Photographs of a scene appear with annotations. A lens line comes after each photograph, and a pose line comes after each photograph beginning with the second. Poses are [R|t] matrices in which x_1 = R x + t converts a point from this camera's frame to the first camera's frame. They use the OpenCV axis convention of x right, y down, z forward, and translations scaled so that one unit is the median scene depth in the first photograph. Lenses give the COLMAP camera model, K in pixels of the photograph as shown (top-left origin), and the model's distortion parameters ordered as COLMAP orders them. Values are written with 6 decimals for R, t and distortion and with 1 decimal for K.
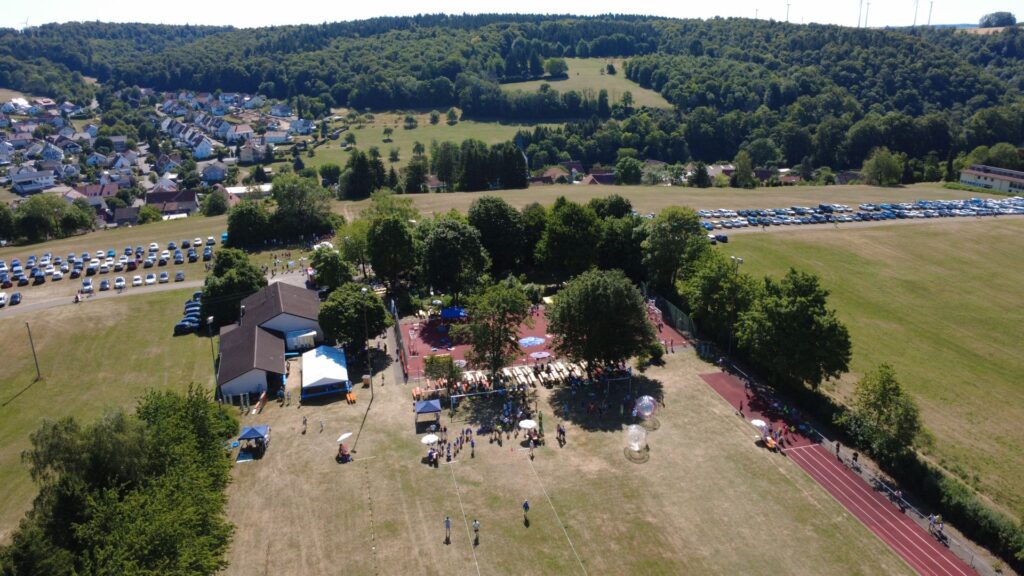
lens RADIAL K [[748.6, 0, 511.2], [0, 748.6, 289.5], [0, 0, 1]] dist [-0.003506, -0.001285]
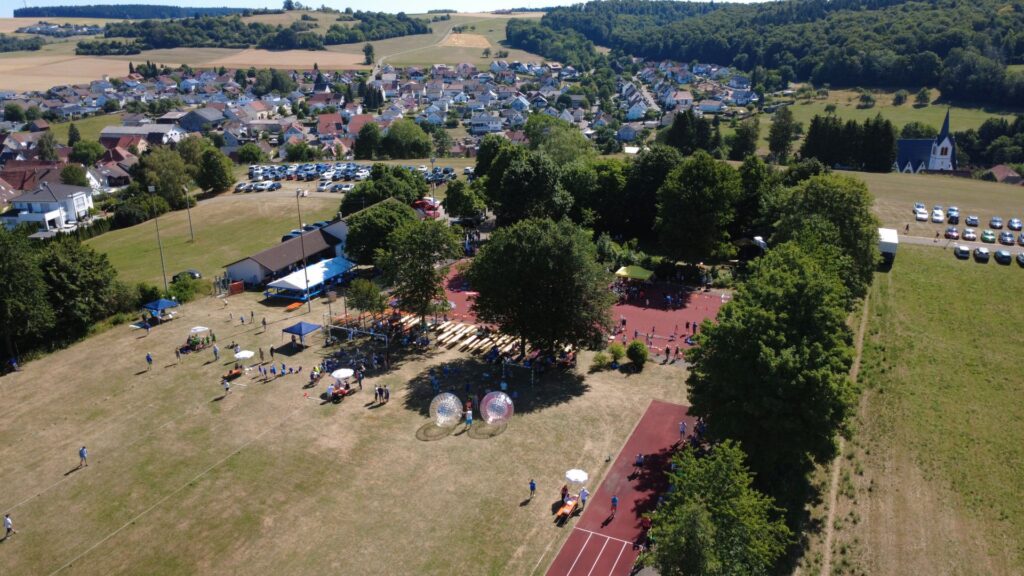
lens RADIAL K [[748.6, 0, 511.2], [0, 748.6, 289.5], [0, 0, 1]] dist [-0.003506, -0.001285]
pose [[0.780783, 0.215769, -0.586363, 0.105977], [-0.204363, 0.975050, 0.086674, -0.002604], [0.590435, 0.052157, 0.805398, 0.078330]]
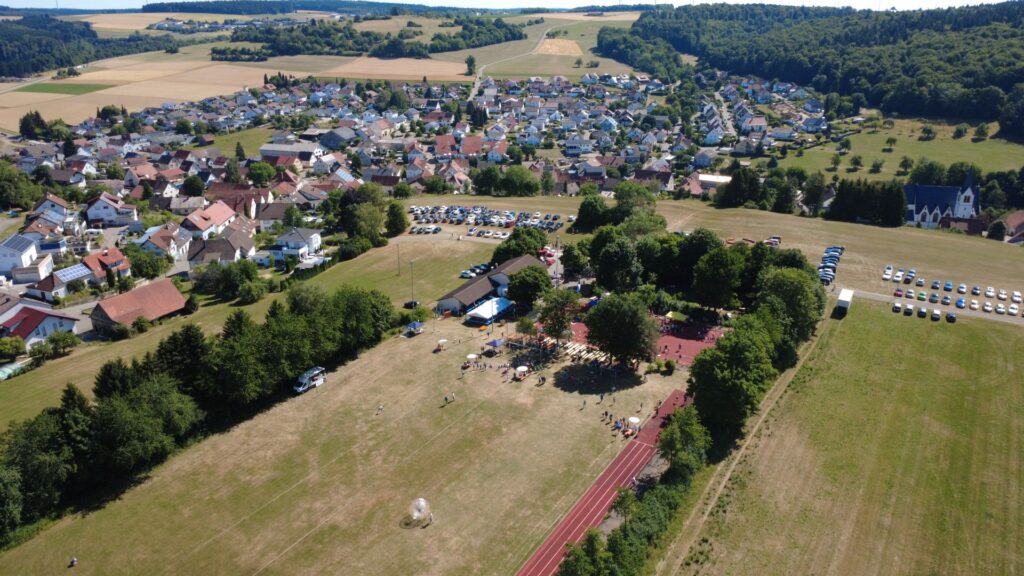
lens RADIAL K [[748.6, 0, 511.2], [0, 748.6, 289.5], [0, 0, 1]] dist [-0.003506, -0.001285]
pose [[0.705827, 0.257578, -0.659895, 0.180666], [-0.232863, 0.964146, 0.127266, -0.033205], [0.669016, 0.063837, 0.740501, -0.043011]]
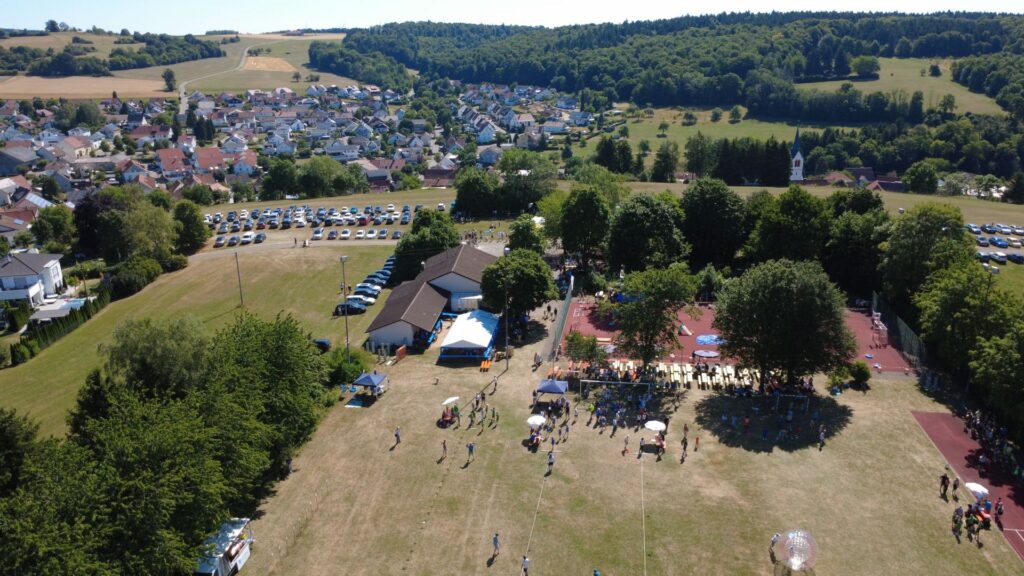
lens RADIAL K [[748.6, 0, 511.2], [0, 748.6, 289.5], [0, 0, 1]] dist [-0.003506, -0.001285]
pose [[0.925495, 0.125090, -0.357508, 0.026375], [-0.126878, 0.991745, 0.018551, 0.005805], [0.356877, 0.028191, 0.933726, 0.027460]]
